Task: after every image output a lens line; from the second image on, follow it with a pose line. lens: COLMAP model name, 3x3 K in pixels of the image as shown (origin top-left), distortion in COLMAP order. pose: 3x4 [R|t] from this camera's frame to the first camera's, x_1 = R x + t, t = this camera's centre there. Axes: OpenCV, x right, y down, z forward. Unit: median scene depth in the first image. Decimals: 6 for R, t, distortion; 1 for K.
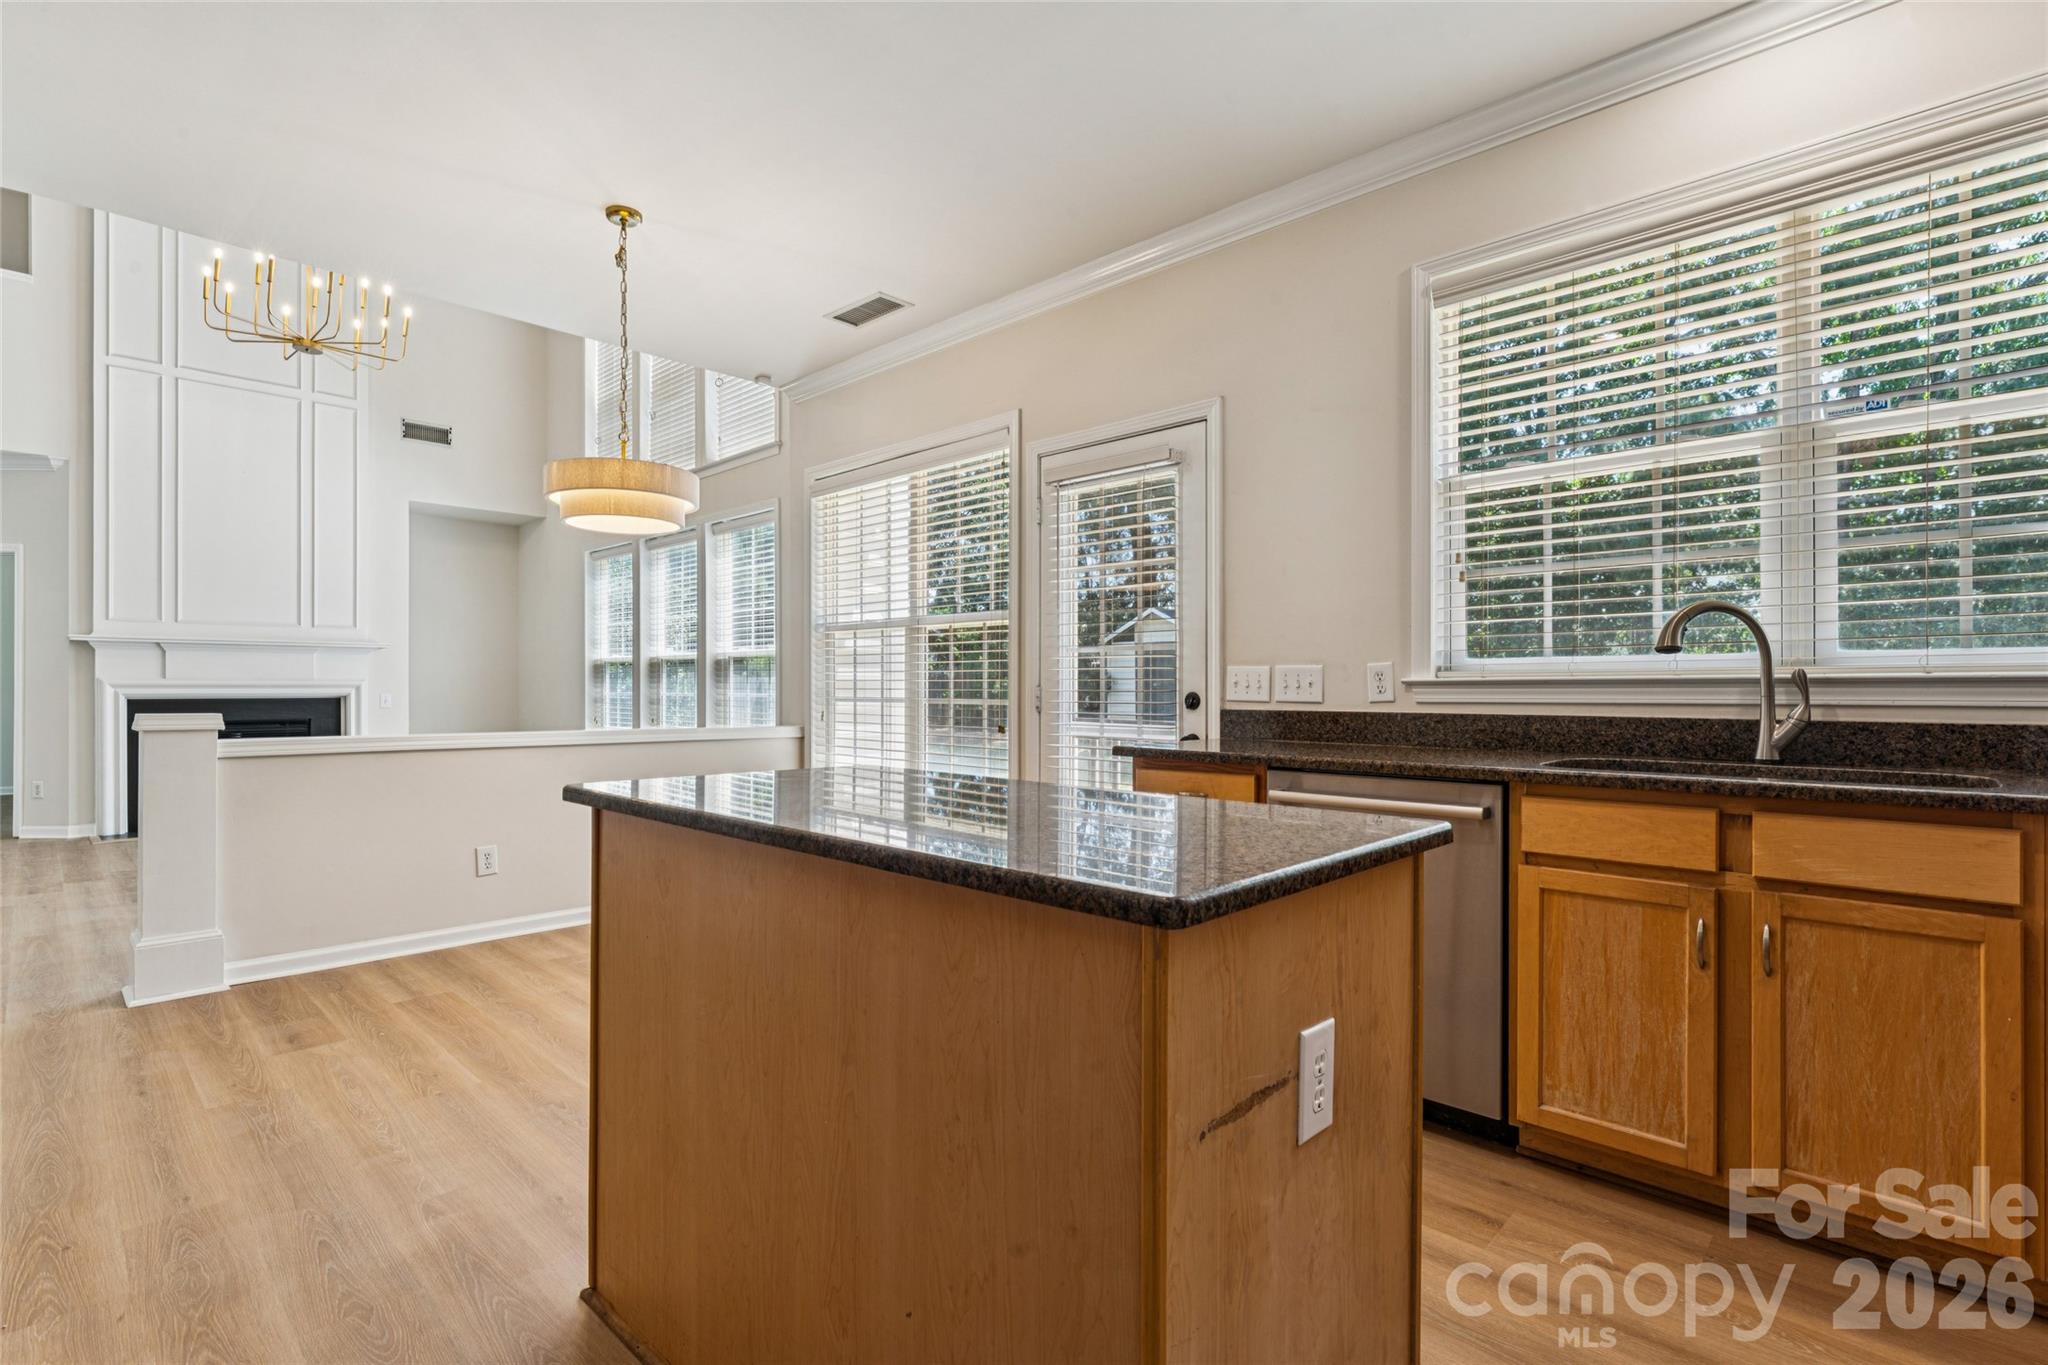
lens RADIAL K [[937.1, 0, 1016.2], [0, 937.1, 685.3], [0, 0, 1]] dist [-0.004451, 0.000455]
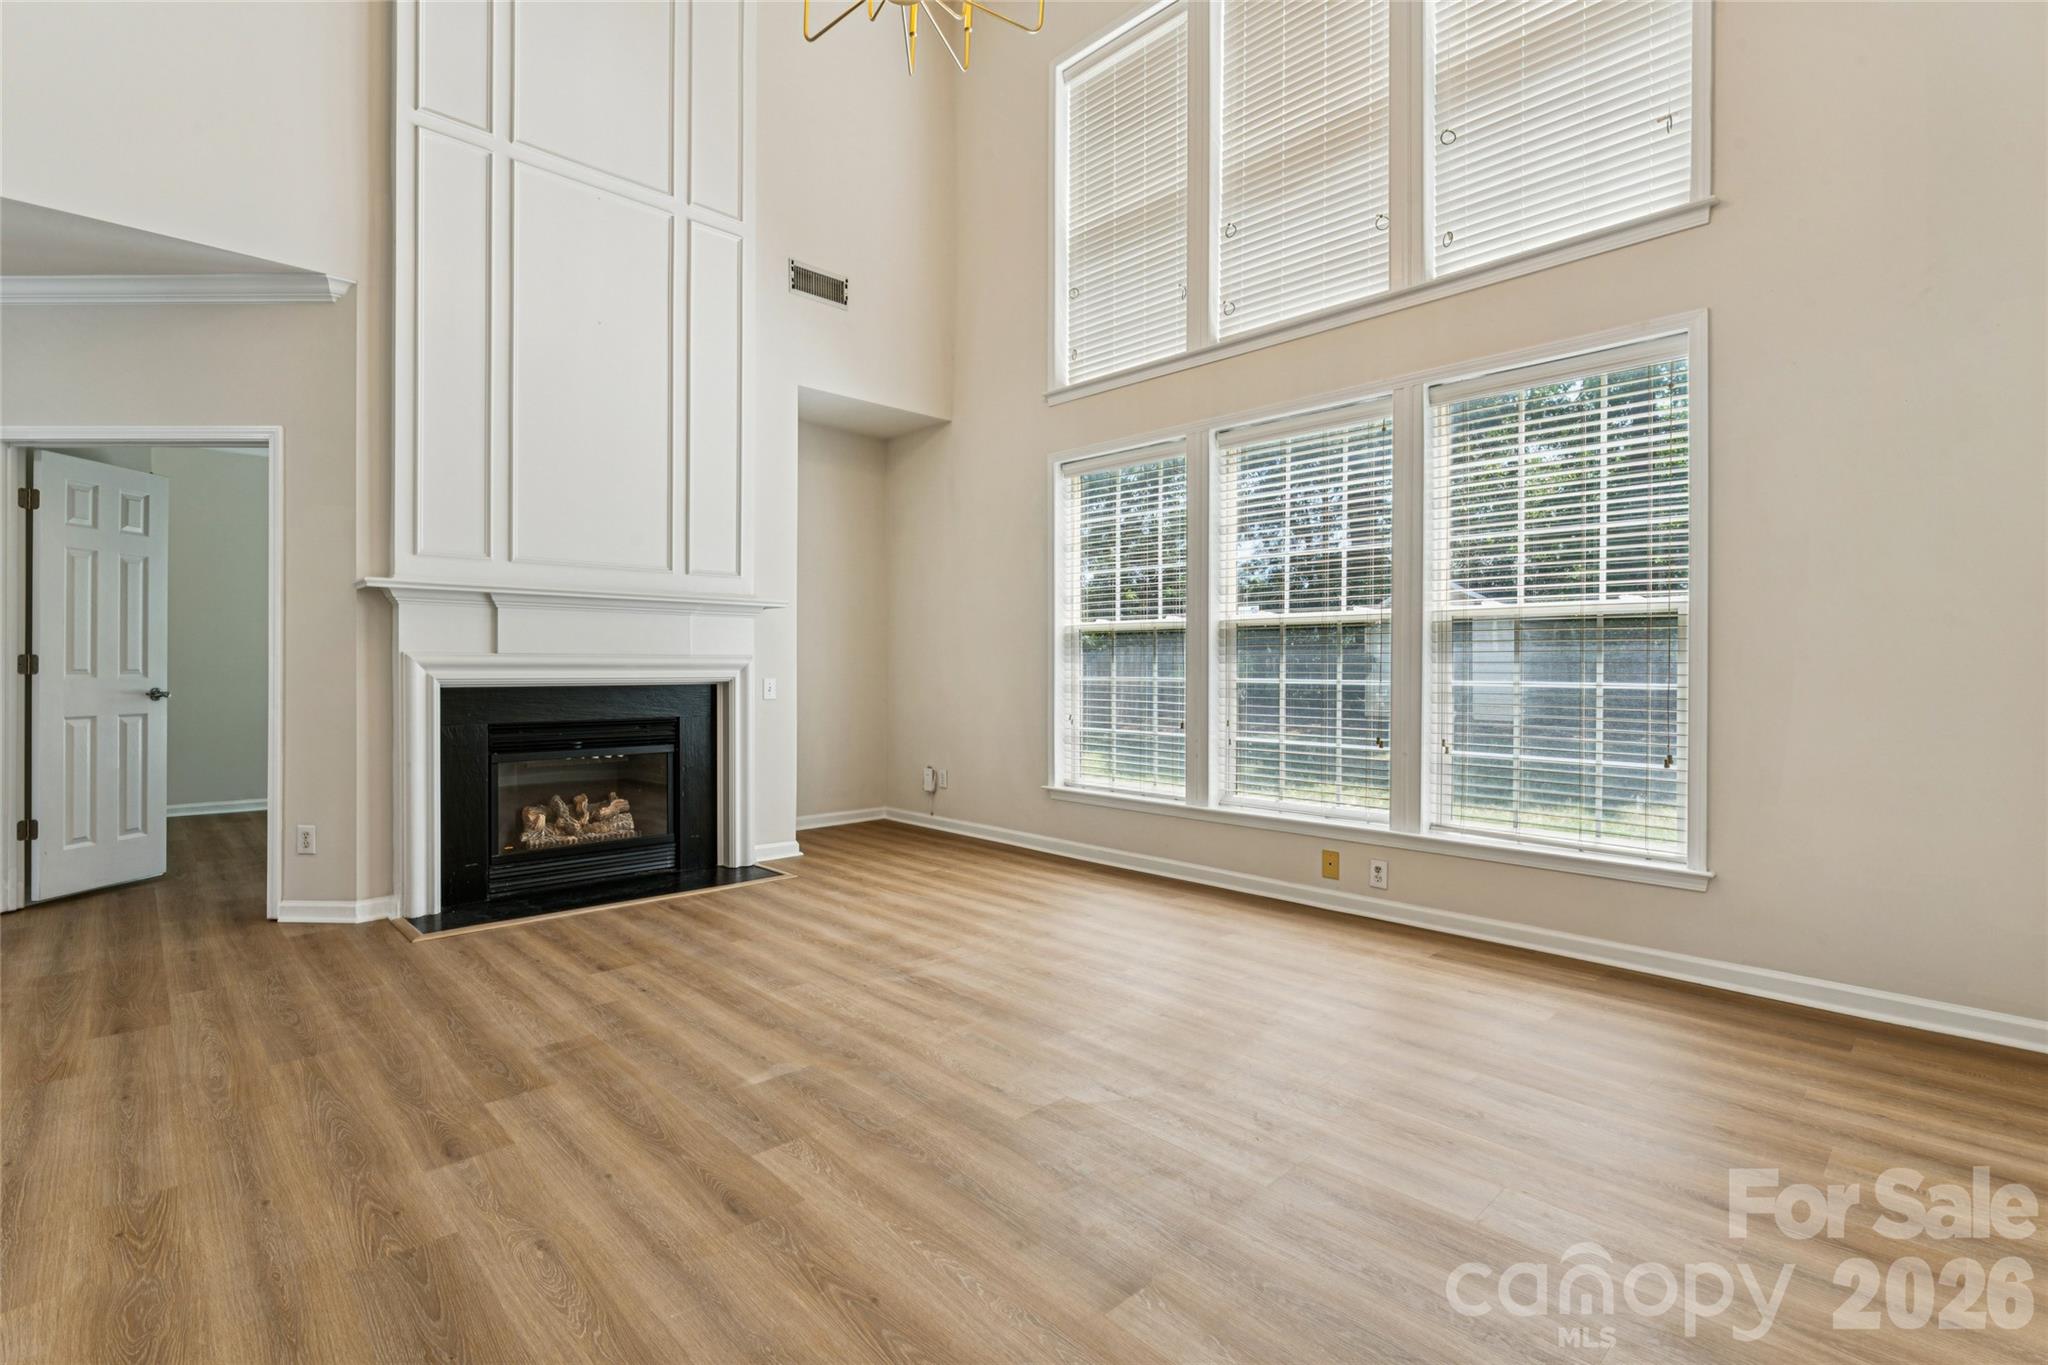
lens RADIAL K [[937.1, 0, 1032.1], [0, 937.1, 673.6], [0, 0, 1]] dist [-0.004451, 0.000455]
pose [[0.999174, 0.004414, -0.040403, -1.156159], [-0.004196, 0.999976, 0.005476, 0.003602], [0.040426, -0.005302, 0.999168, 0.872717]]
